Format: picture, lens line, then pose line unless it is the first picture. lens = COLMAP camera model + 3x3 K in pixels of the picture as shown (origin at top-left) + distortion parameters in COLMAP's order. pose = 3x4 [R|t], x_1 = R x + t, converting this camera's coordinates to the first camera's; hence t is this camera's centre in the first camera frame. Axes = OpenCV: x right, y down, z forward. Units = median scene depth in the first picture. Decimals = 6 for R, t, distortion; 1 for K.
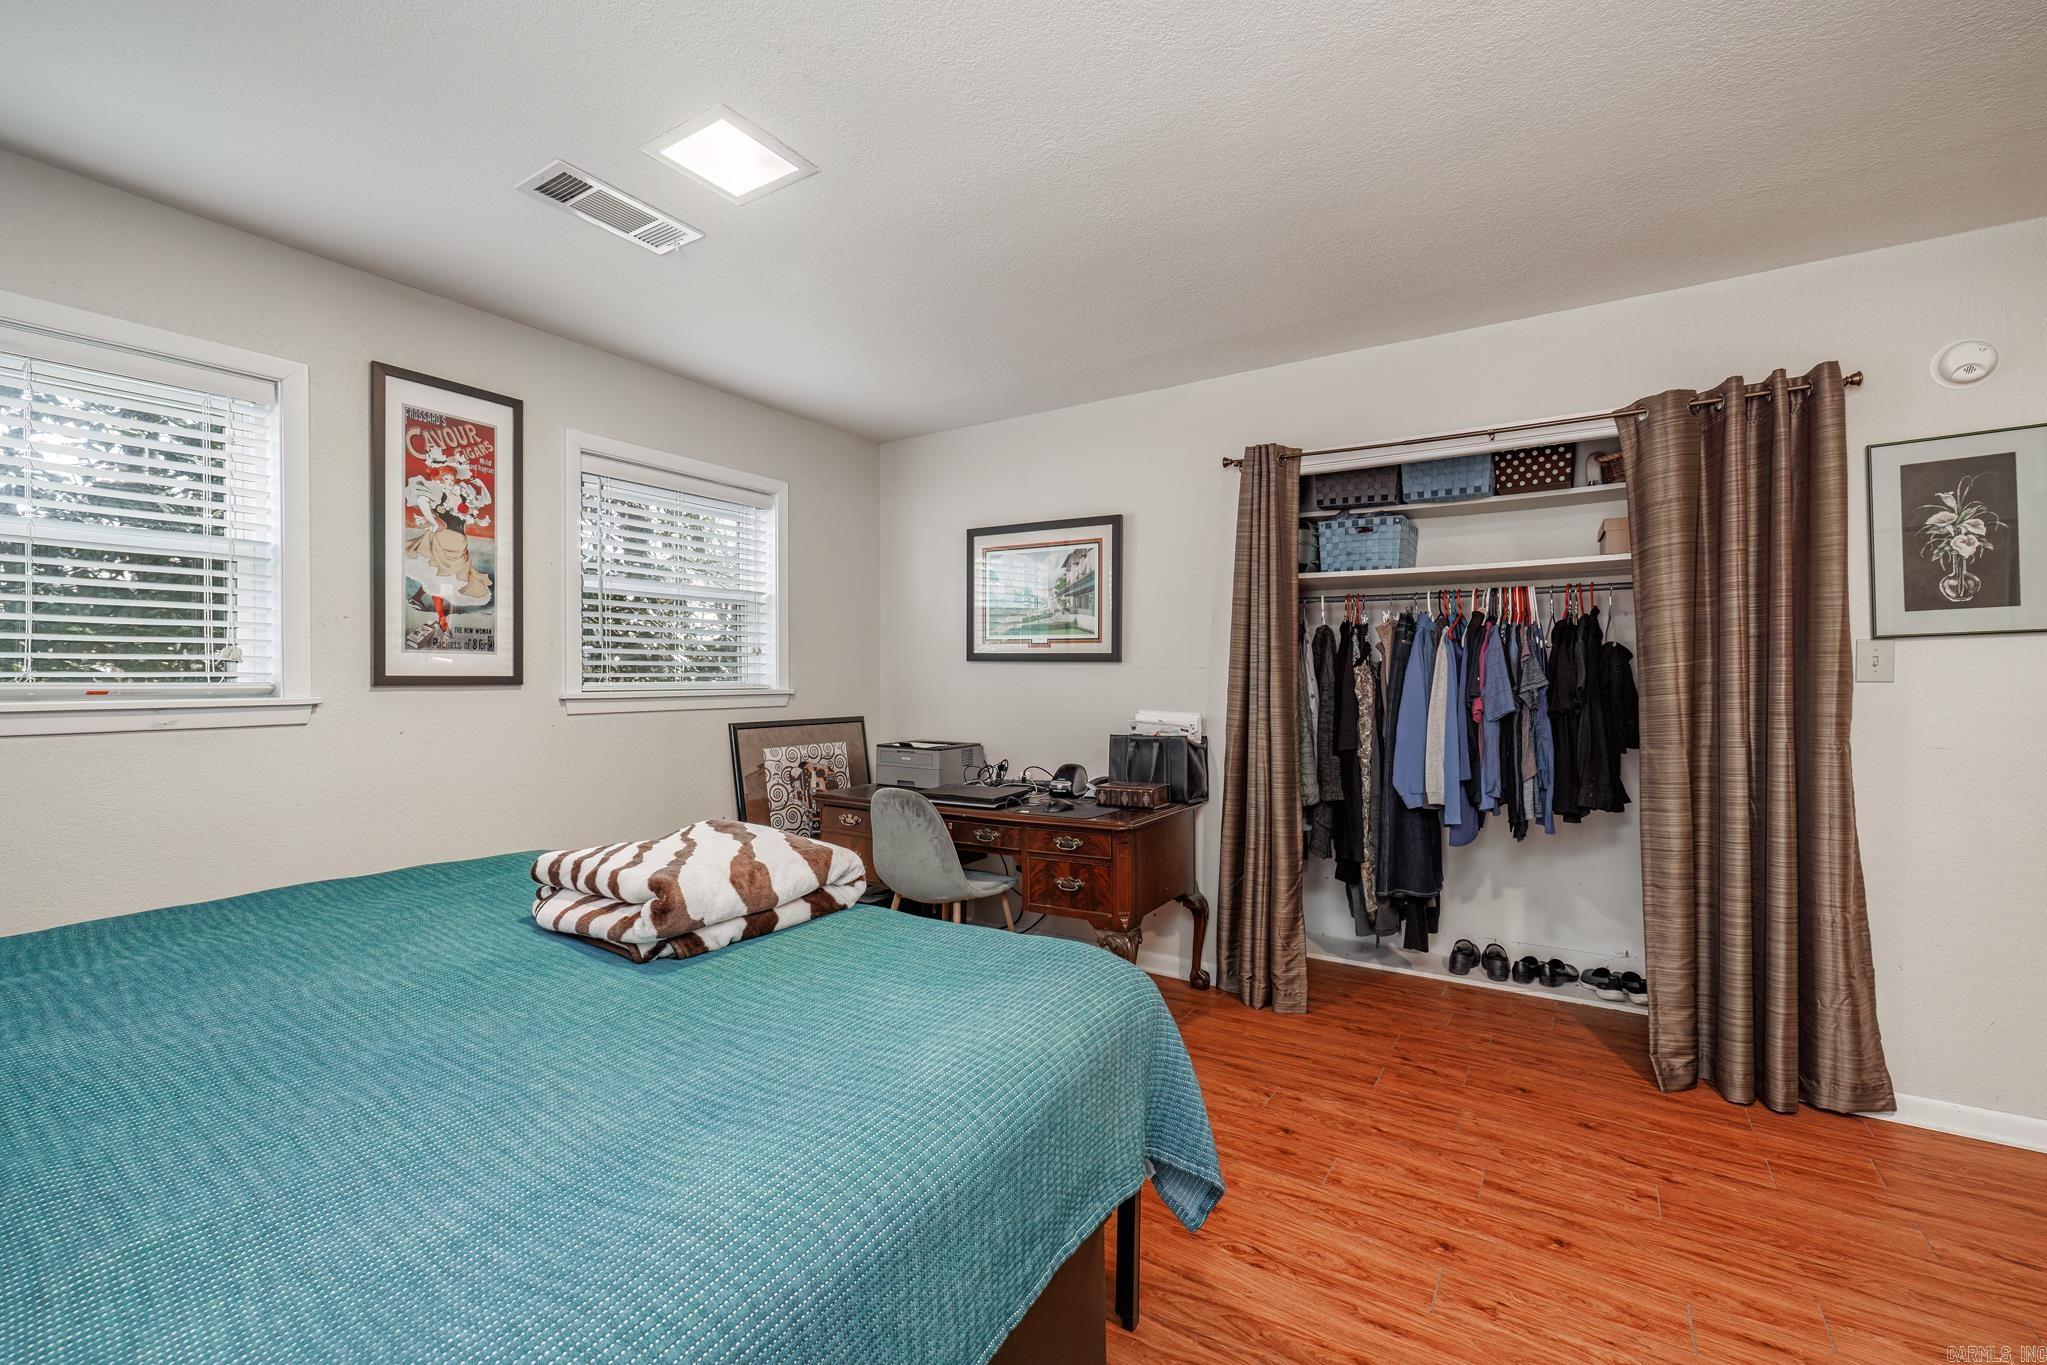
lens RADIAL K [[880.4, 0, 1011.6], [0, 880.4, 680.1], [0, 0, 1]] dist [-0.004448, -0.000457]
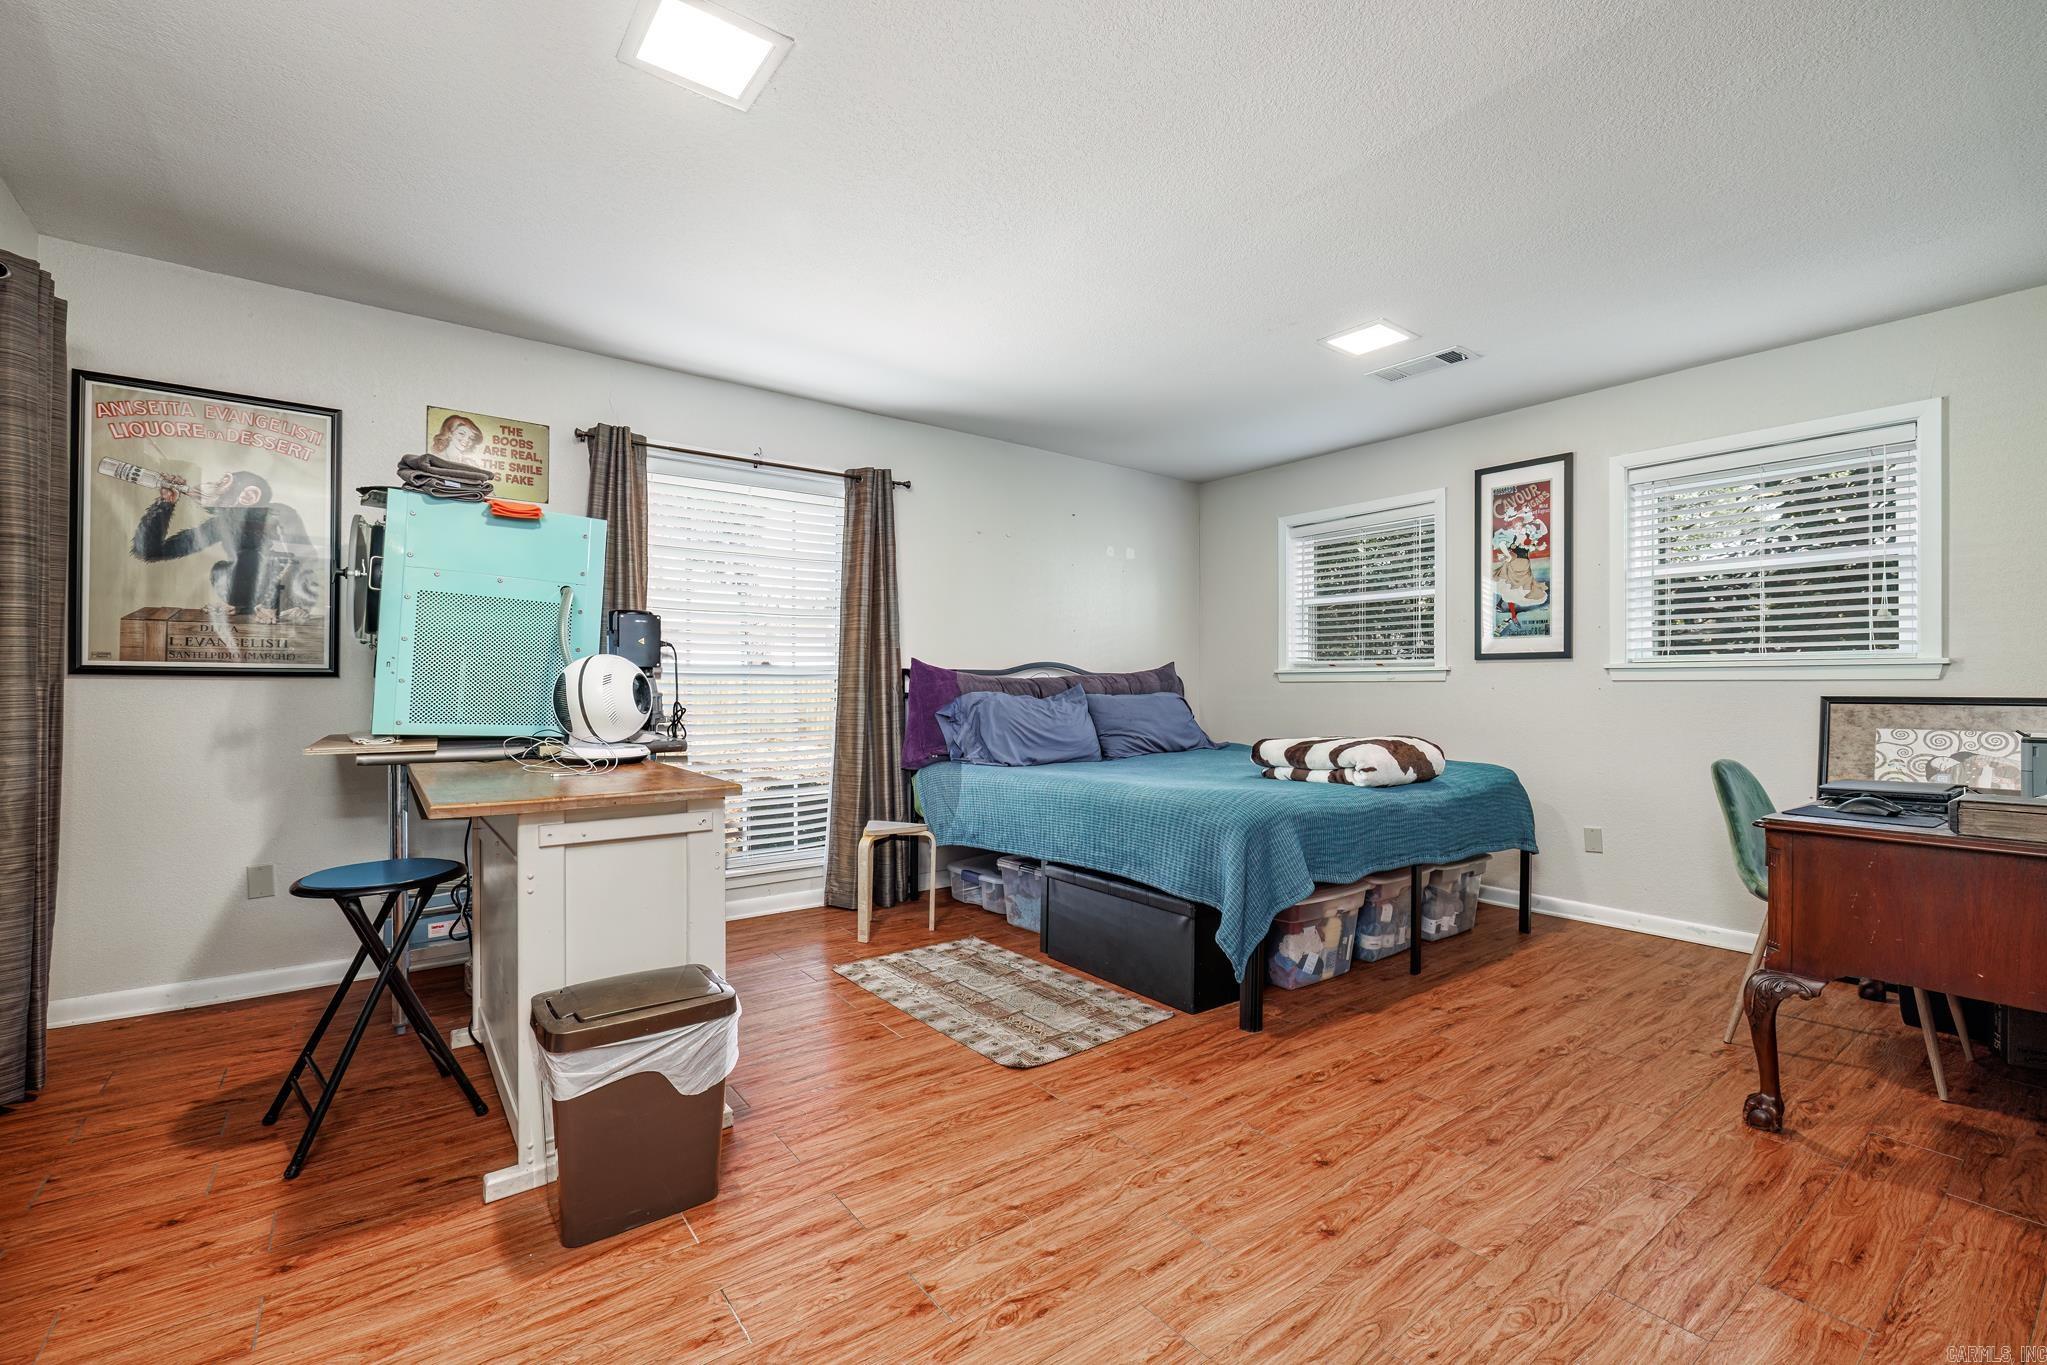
lens RADIAL K [[880.4, 0, 1011.6], [0, 880.4, 680.1], [0, 0, 1]] dist [-0.004448, -0.000457]
pose [[-0.350305, -0.003837, -0.936628, 1.114573], [-0.002931, 0.999991, -0.003000, 0.050131], [0.936631, 0.001695, -0.350313, 0.705120]]
